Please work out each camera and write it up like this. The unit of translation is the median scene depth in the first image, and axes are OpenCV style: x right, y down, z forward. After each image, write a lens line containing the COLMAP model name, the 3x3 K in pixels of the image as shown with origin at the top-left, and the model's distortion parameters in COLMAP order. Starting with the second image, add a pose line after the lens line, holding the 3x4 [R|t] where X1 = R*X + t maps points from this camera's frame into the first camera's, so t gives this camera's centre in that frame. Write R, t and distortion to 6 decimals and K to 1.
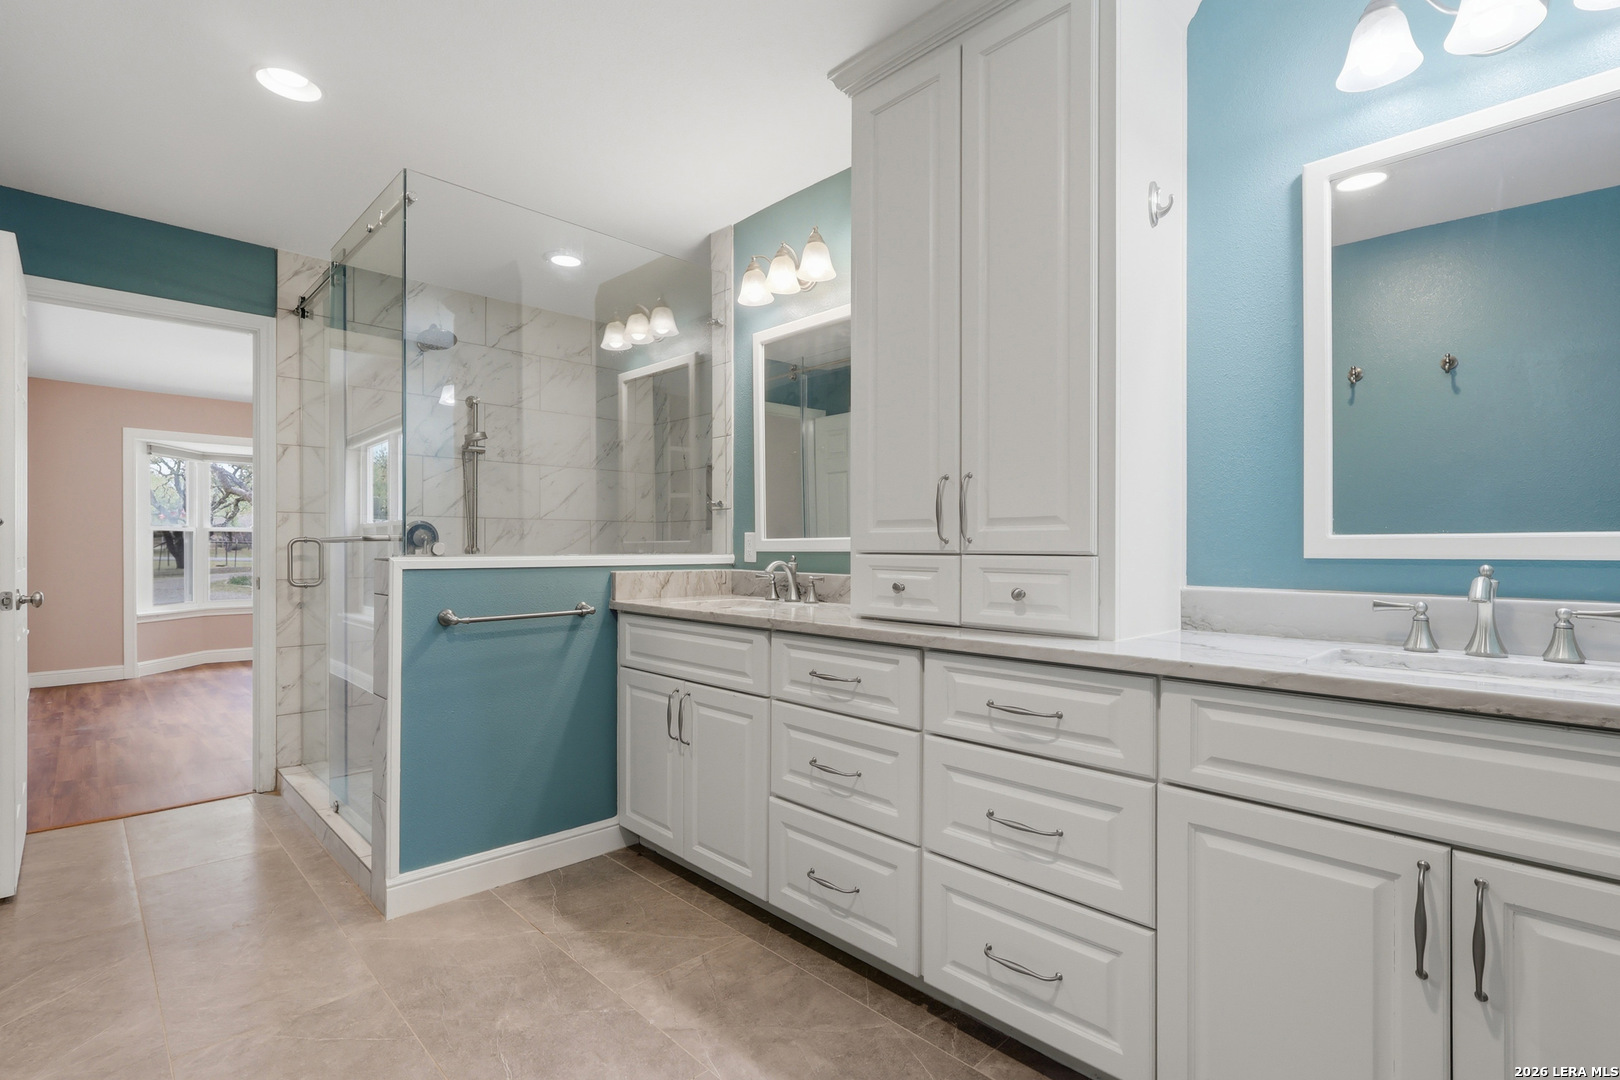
lens RADIAL K [[733.4, 0, 810.0], [0, 733.4, 540.0], [0, 0, 1]] dist [0.001761, 0.000312]
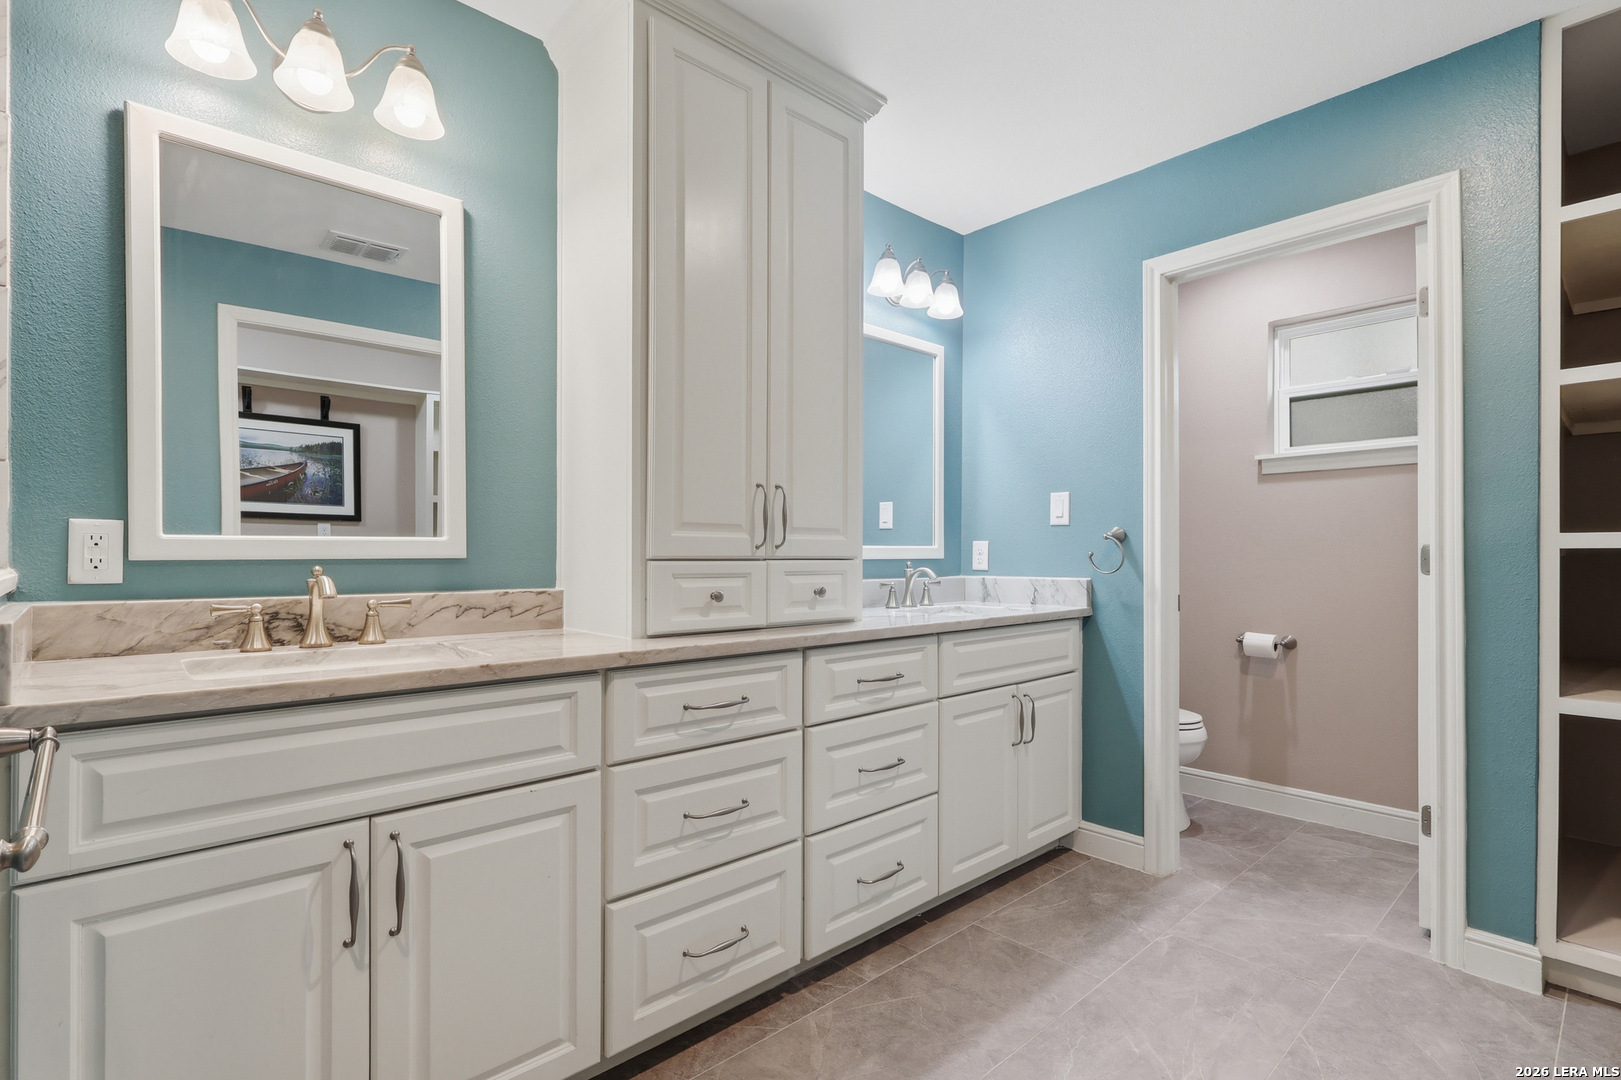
lens RADIAL K [[763.7, 0, 810.5], [0, 763.7, 540.0], [0, 0, 1]] dist [-0.000107, 0.000623]
pose [[0.046080, 0.015228, 0.998822, -0.872291], [-0.013964, 0.999796, -0.014598, 0.006337], [-0.998840, -0.013275, 0.046283, 0.864028]]
